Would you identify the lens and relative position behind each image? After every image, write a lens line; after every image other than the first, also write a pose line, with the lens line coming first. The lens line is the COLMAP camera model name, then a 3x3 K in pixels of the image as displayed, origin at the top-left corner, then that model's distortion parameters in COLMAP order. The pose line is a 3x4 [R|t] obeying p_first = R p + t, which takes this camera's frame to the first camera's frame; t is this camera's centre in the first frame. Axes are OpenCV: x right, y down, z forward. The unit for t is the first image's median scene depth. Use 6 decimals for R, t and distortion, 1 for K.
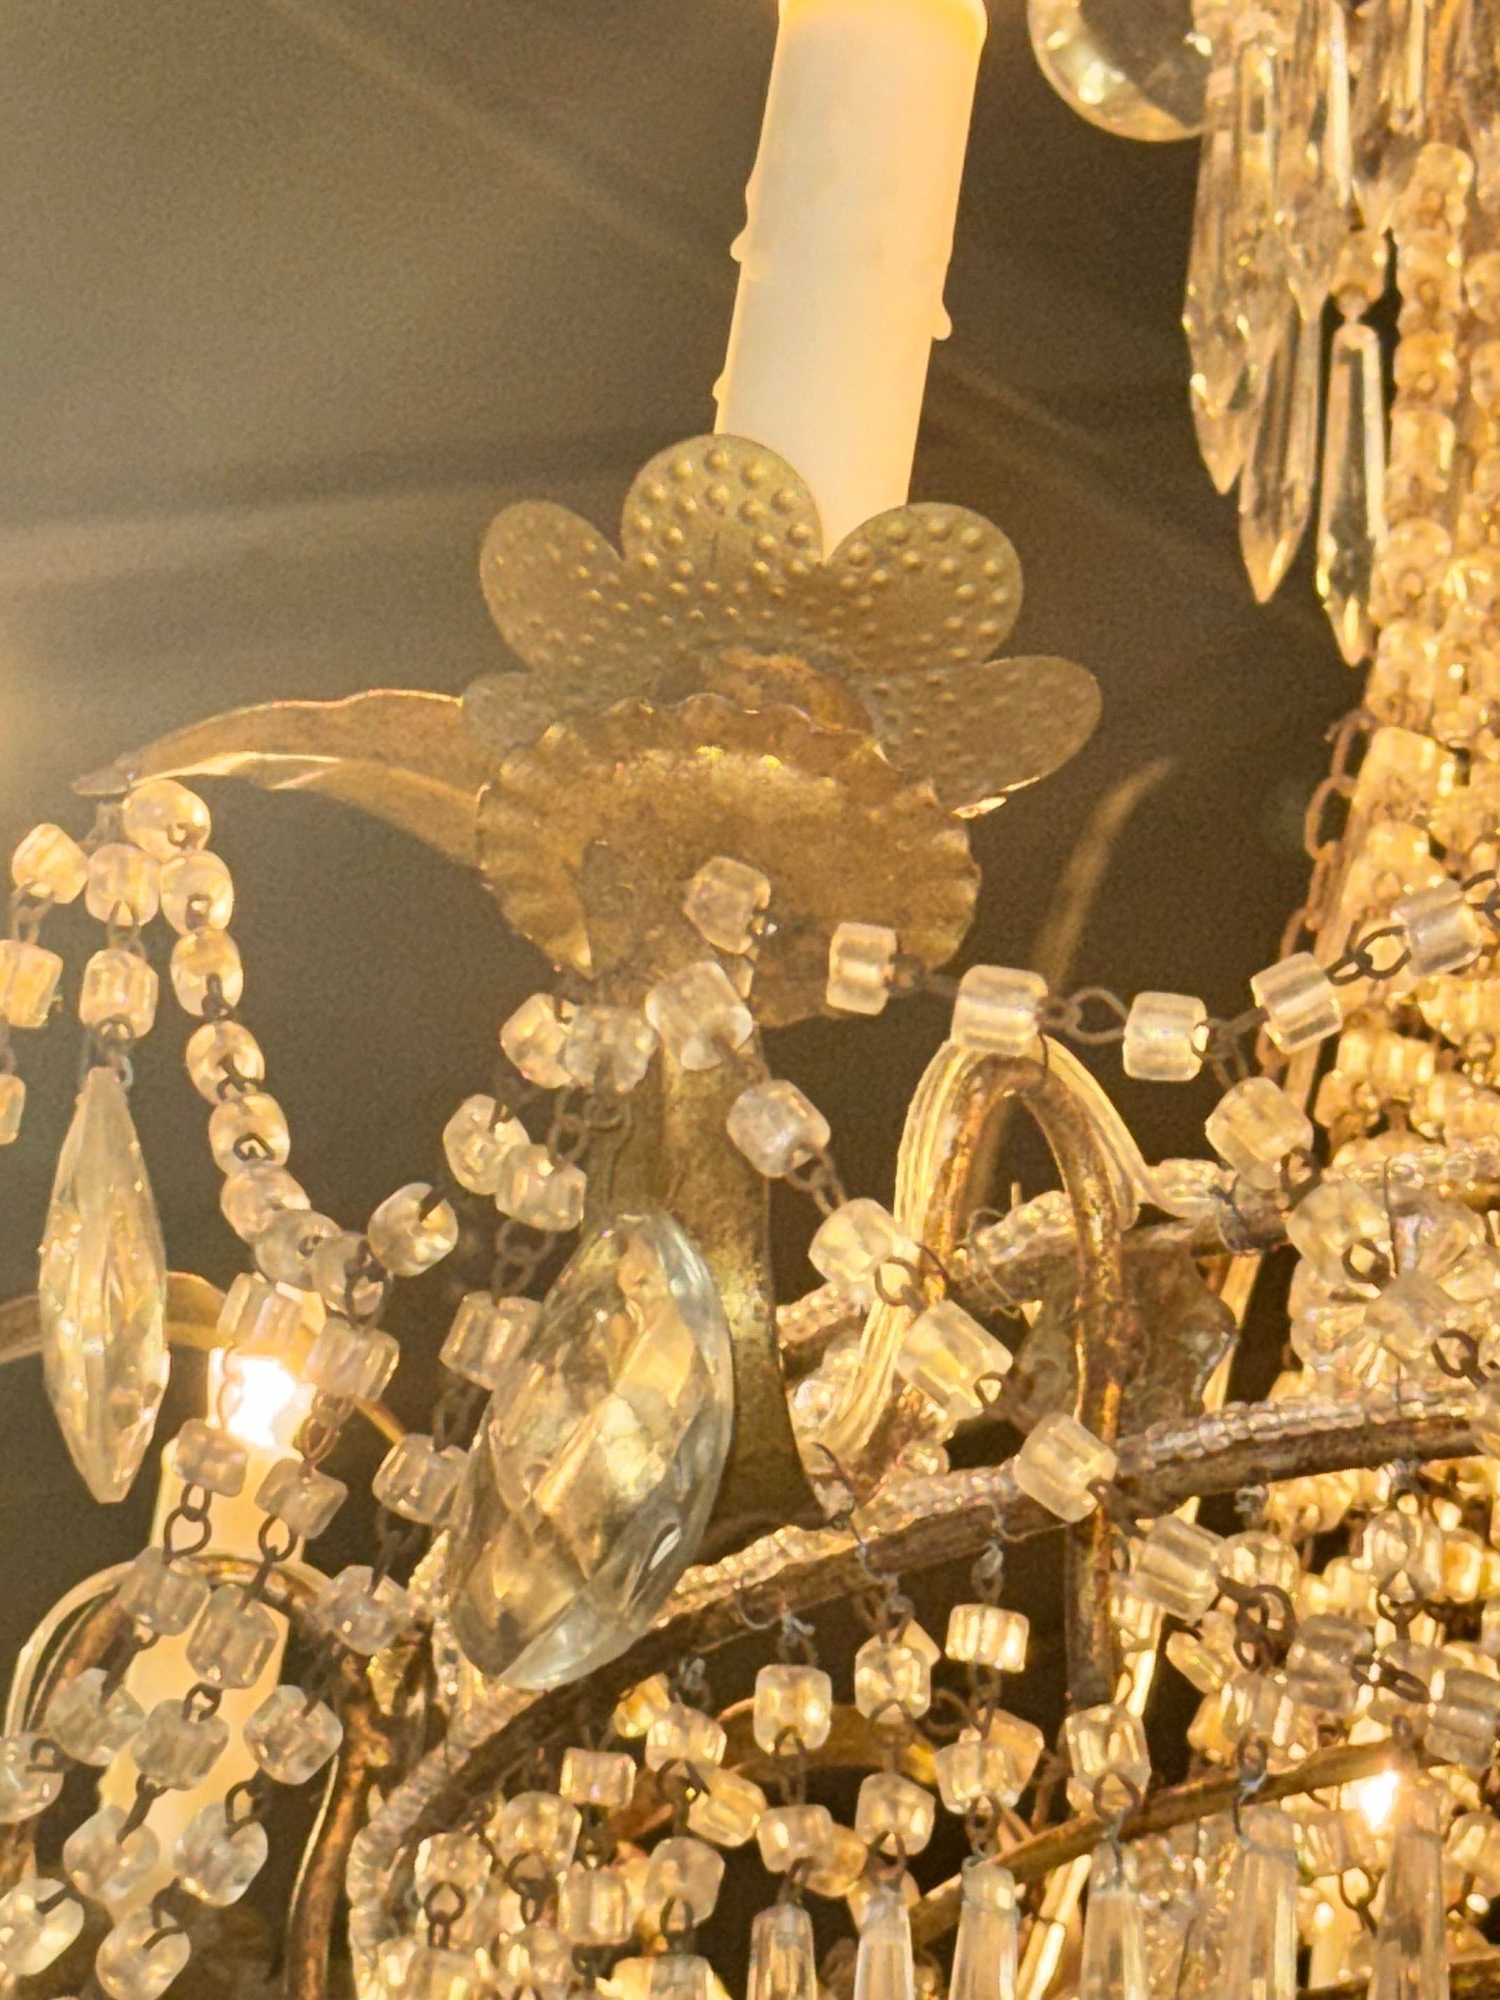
lens RADIAL K [[7782.3, 0, 750.0], [0, 7782.3, 1000.0], [0, 0, 1]] dist [0.218681, 3.713201]
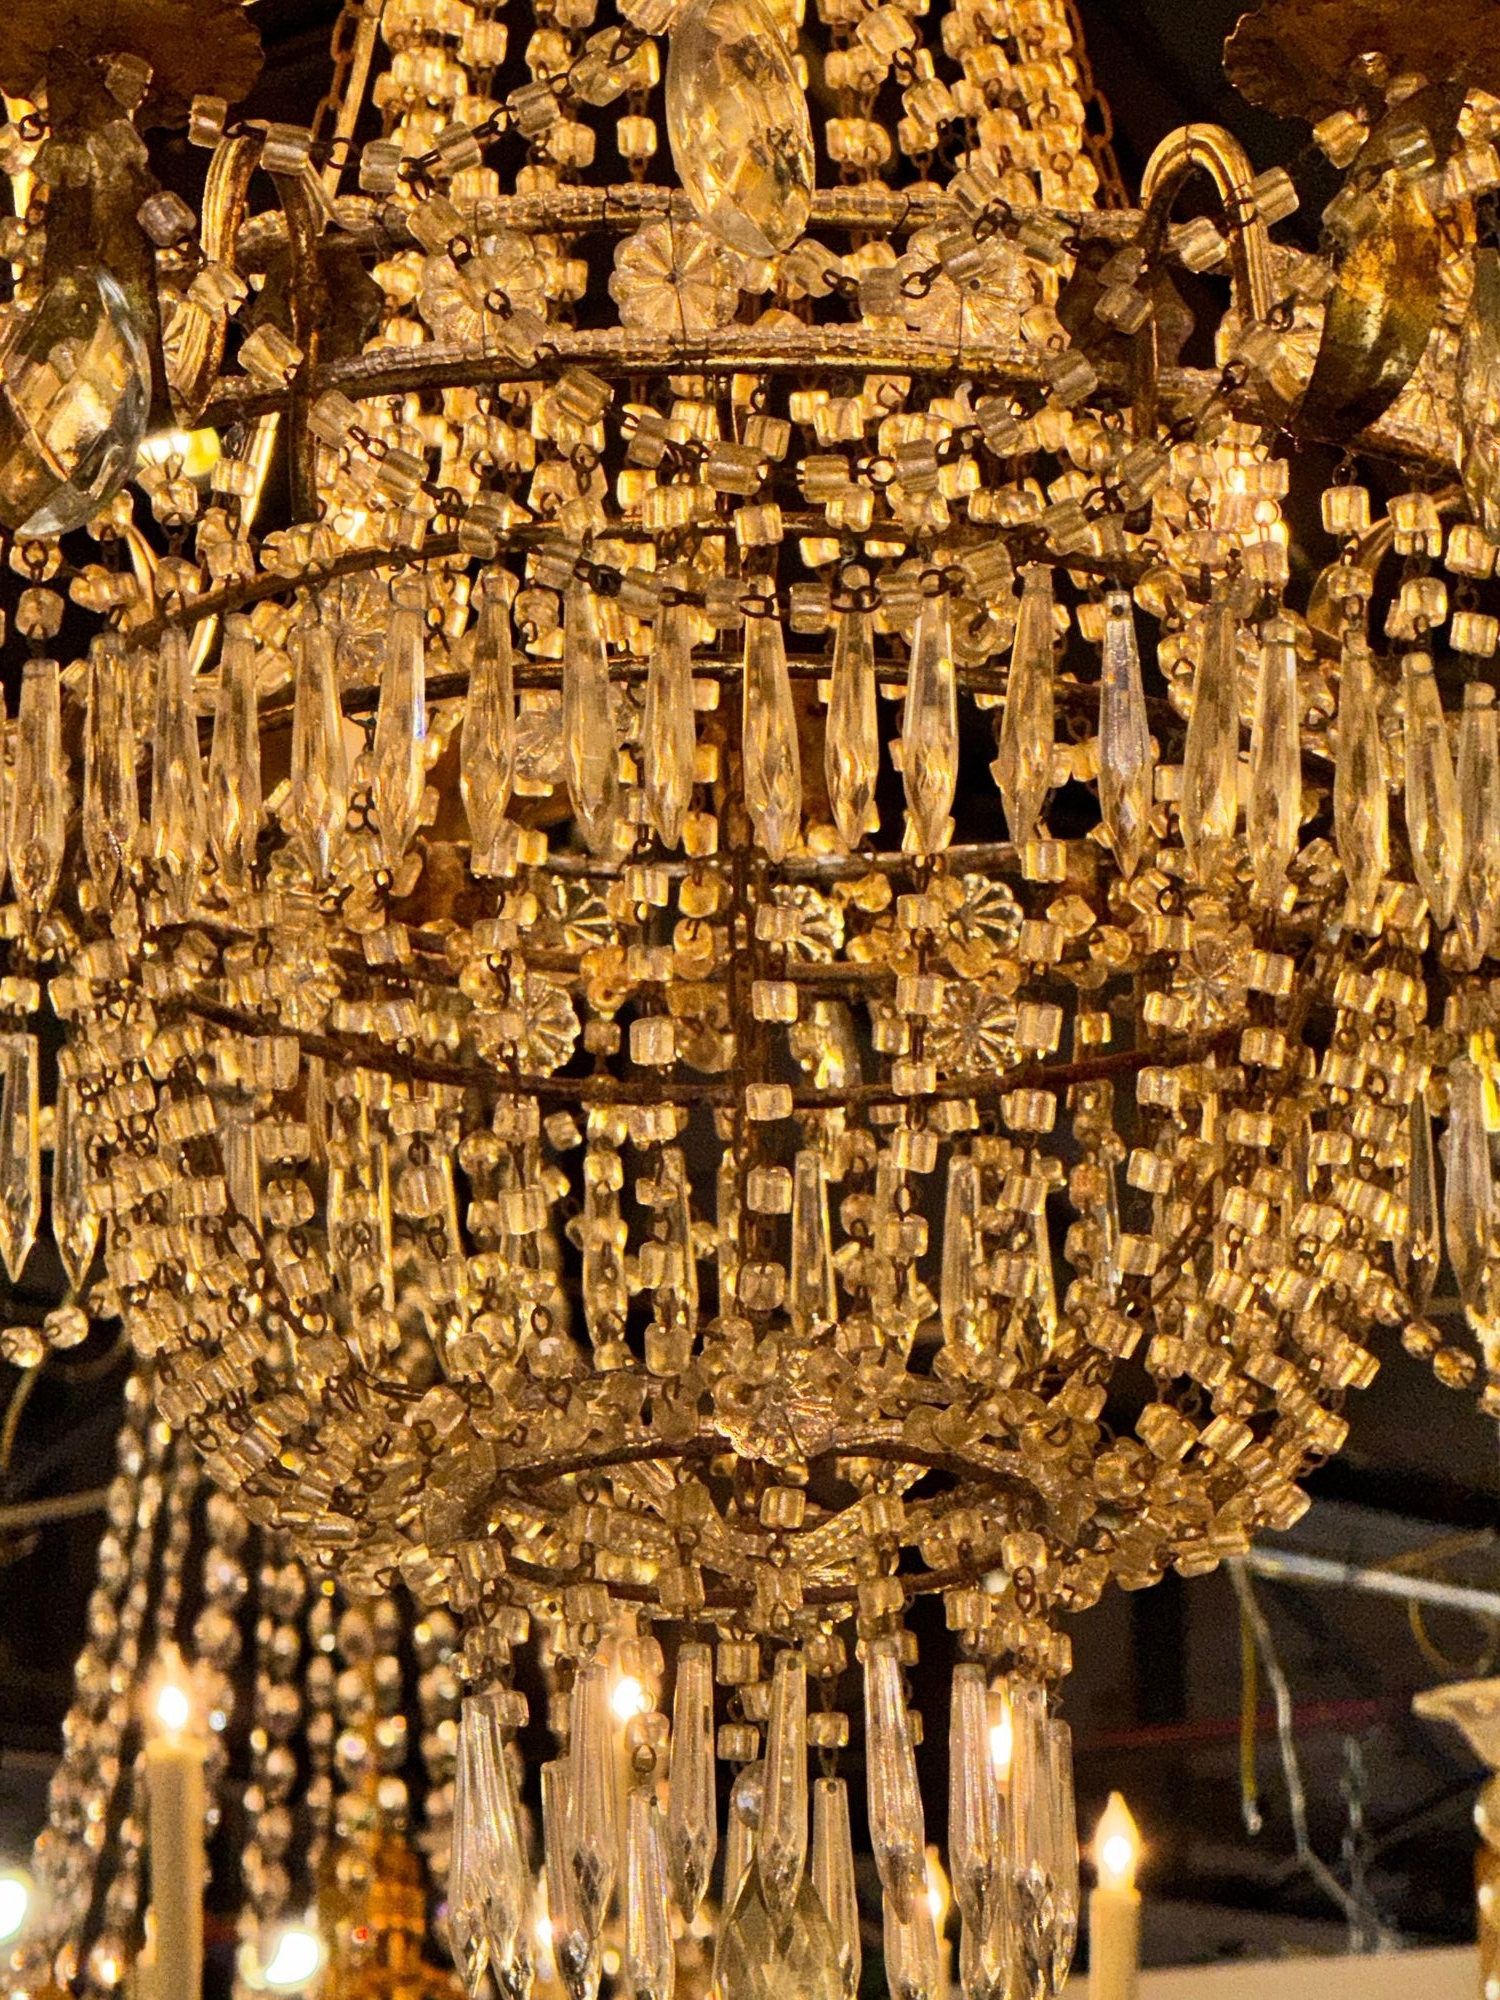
lens RADIAL K [[7803.7, 0, 750.0], [0, 7803.7, 1000.0], [0, 0, 1]] dist [0.053151, 0.528350]
pose [[0.984922, -0.003219, 0.172971, -0.155152], [-0.030166, 0.981313, 0.190037, -0.134806], [-0.170351, -0.192389, 0.966420, -0.692562]]
